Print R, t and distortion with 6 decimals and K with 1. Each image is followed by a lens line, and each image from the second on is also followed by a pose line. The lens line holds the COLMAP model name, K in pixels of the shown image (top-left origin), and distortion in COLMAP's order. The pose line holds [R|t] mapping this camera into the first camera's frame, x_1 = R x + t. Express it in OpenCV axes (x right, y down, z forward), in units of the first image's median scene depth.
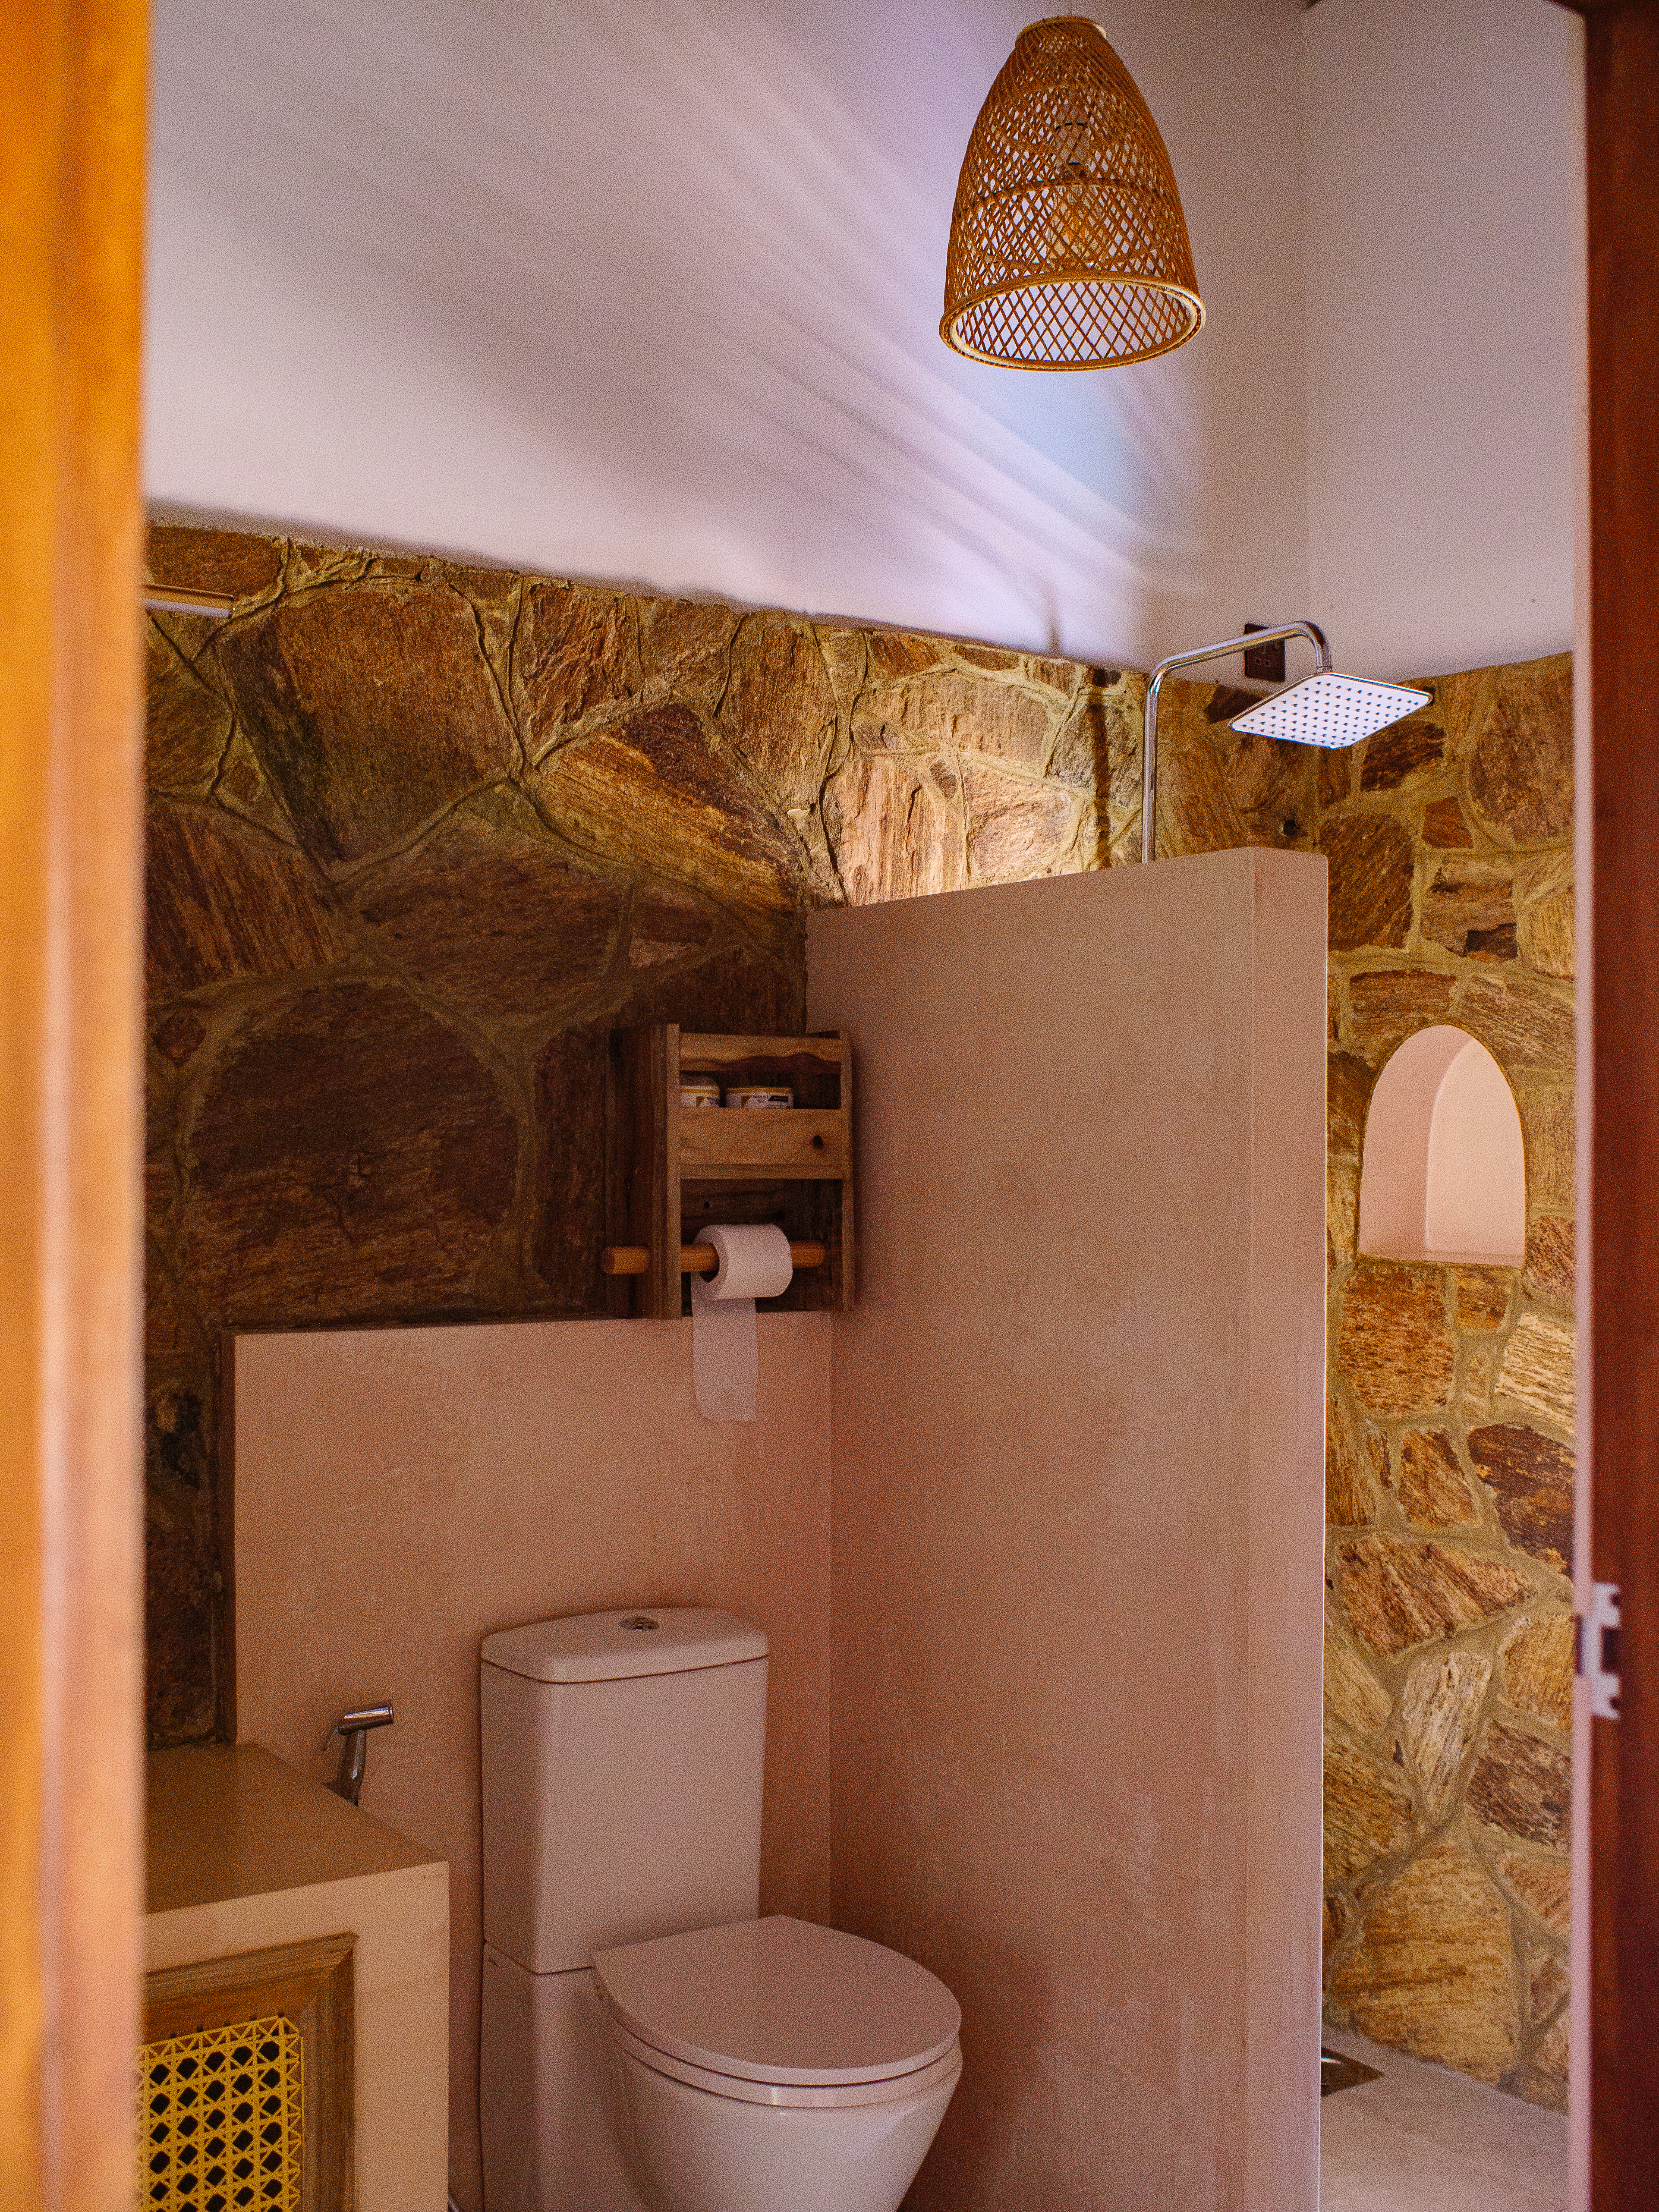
lens RADIAL K [[2342.2, 0, 829.5], [0, 2342.2, 1106.0], [0, 0, 1]] dist [-0.076681, 0.039829]
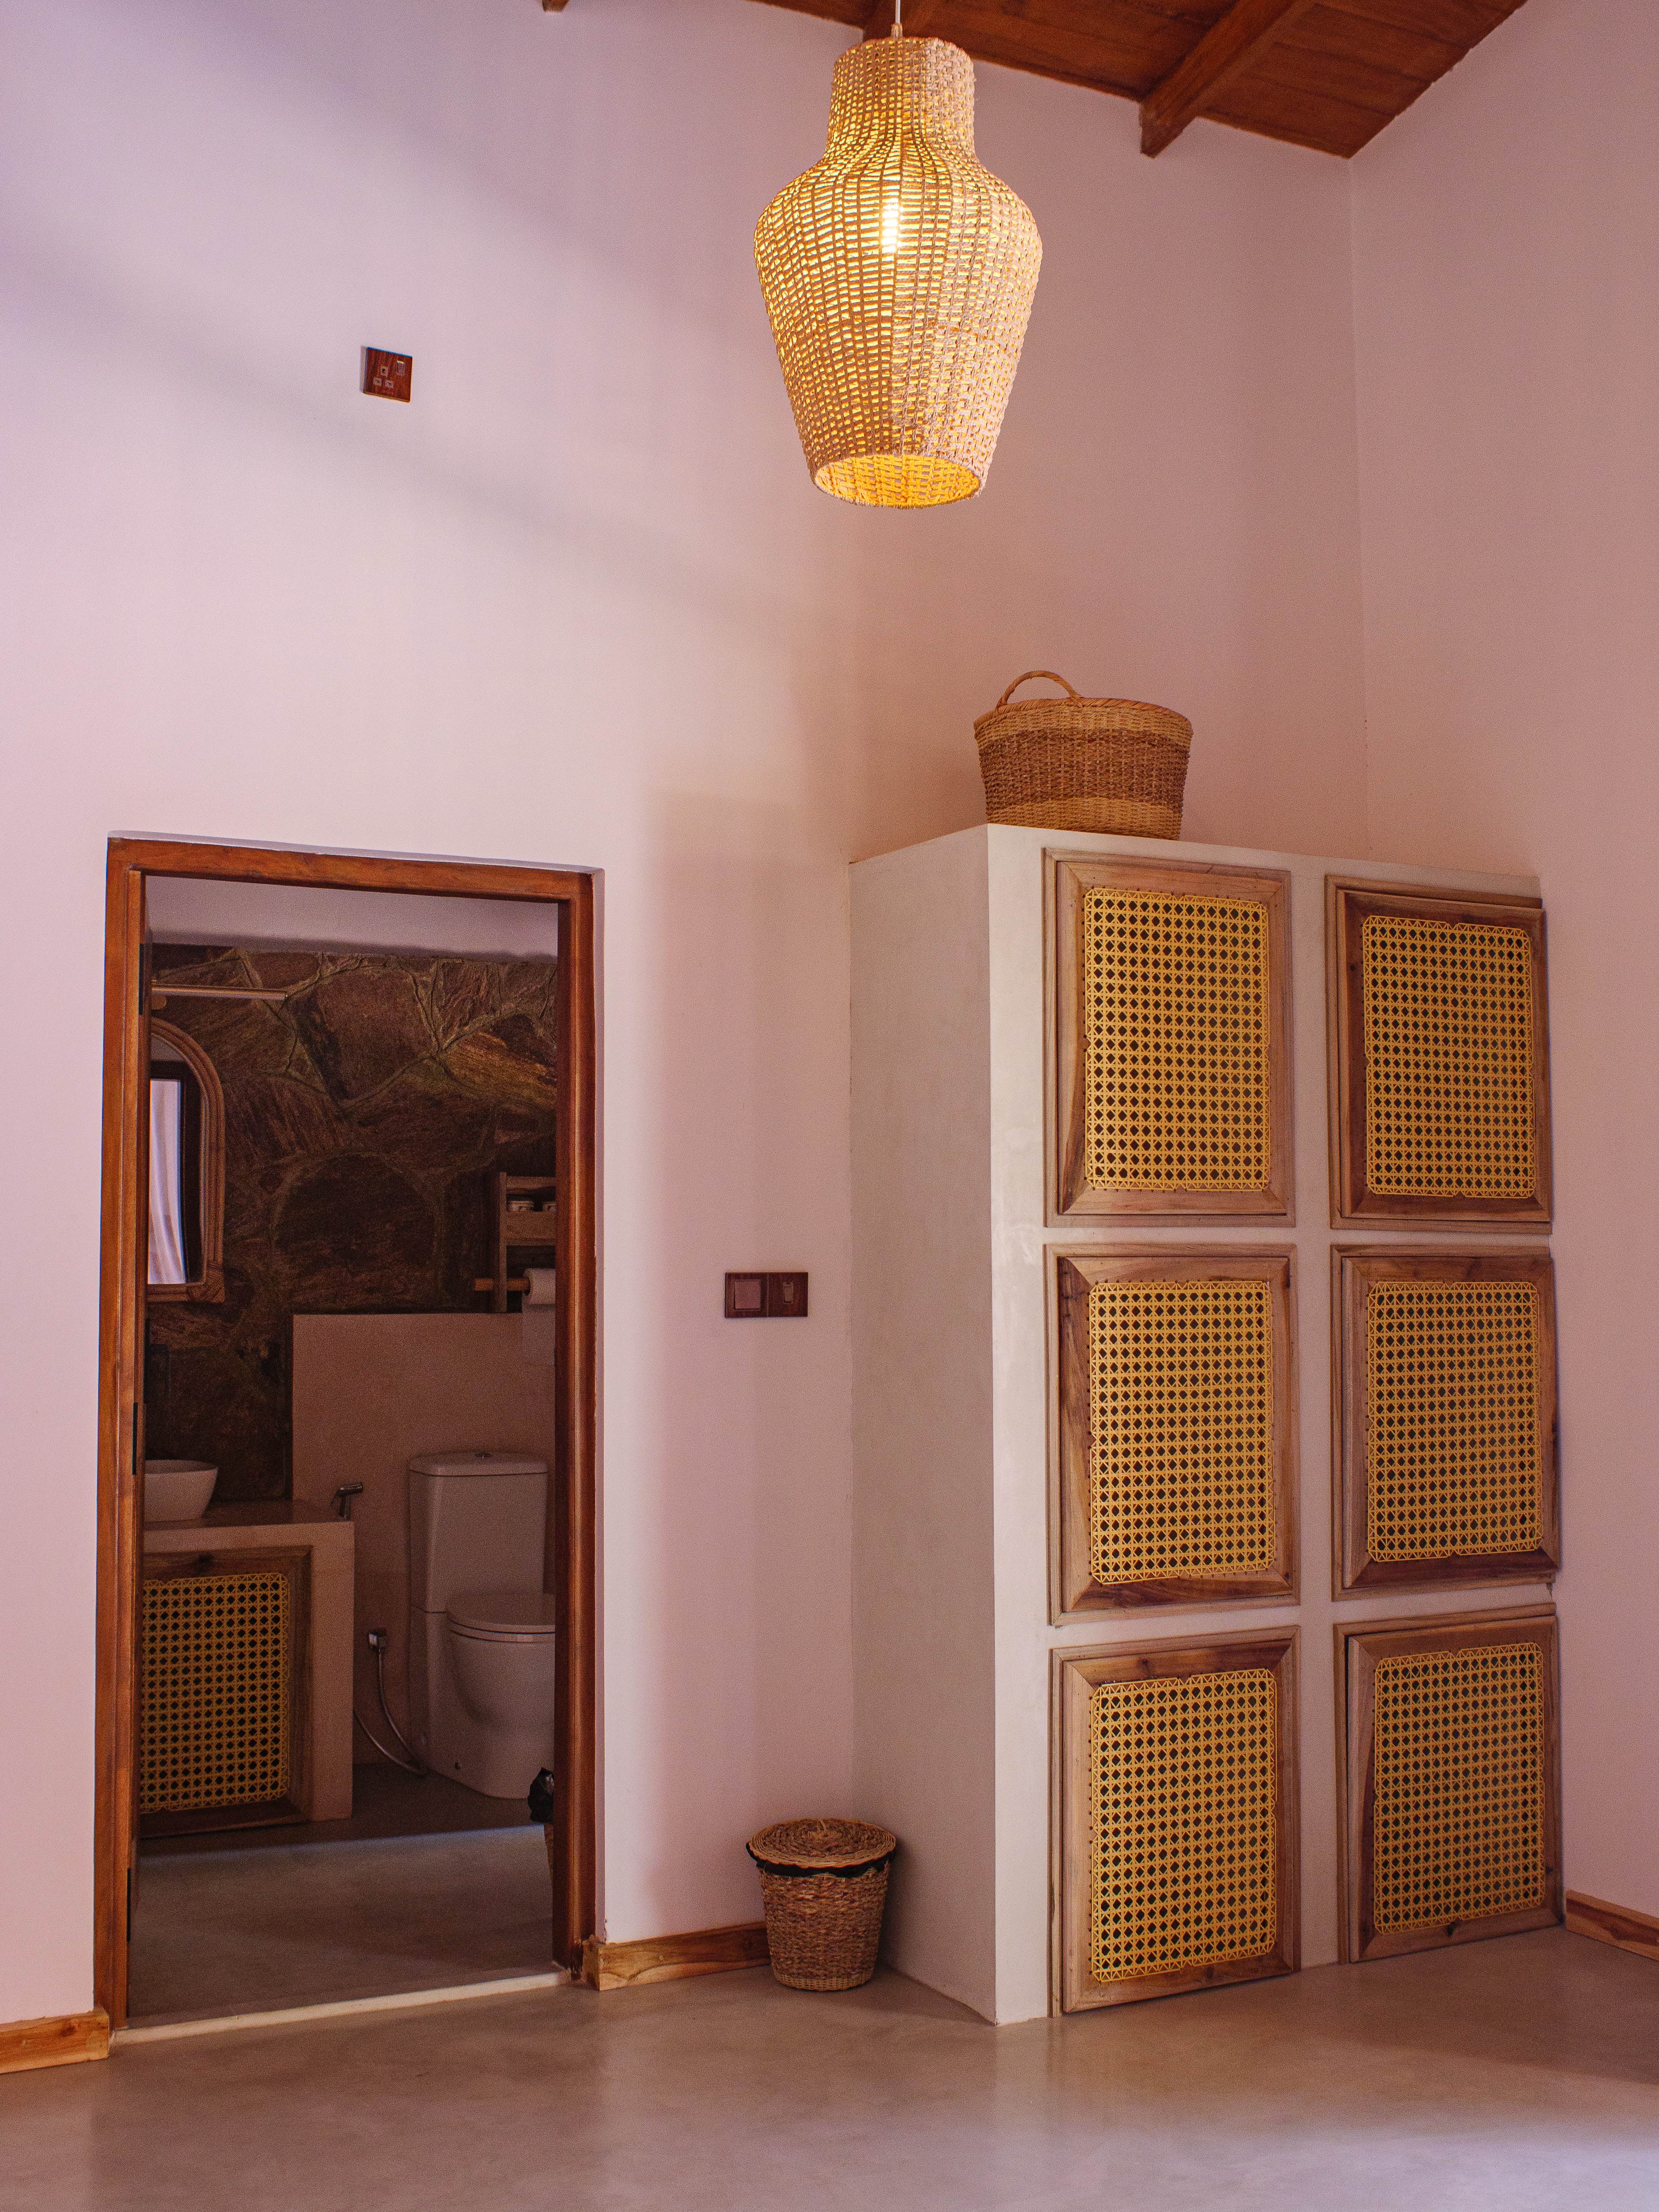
lens RADIAL K [[2342.3, 0, 829.5], [0, 2342.3, 1106.0], [0, 0, 1]] dist [-0.076681, 0.039829]
pose [[0.990852, -0.010869, -0.134512, 0.517236], [0.005552, 0.999190, -0.039844, -0.009320], [0.134836, 0.038733, 0.990111, -1.070103]]
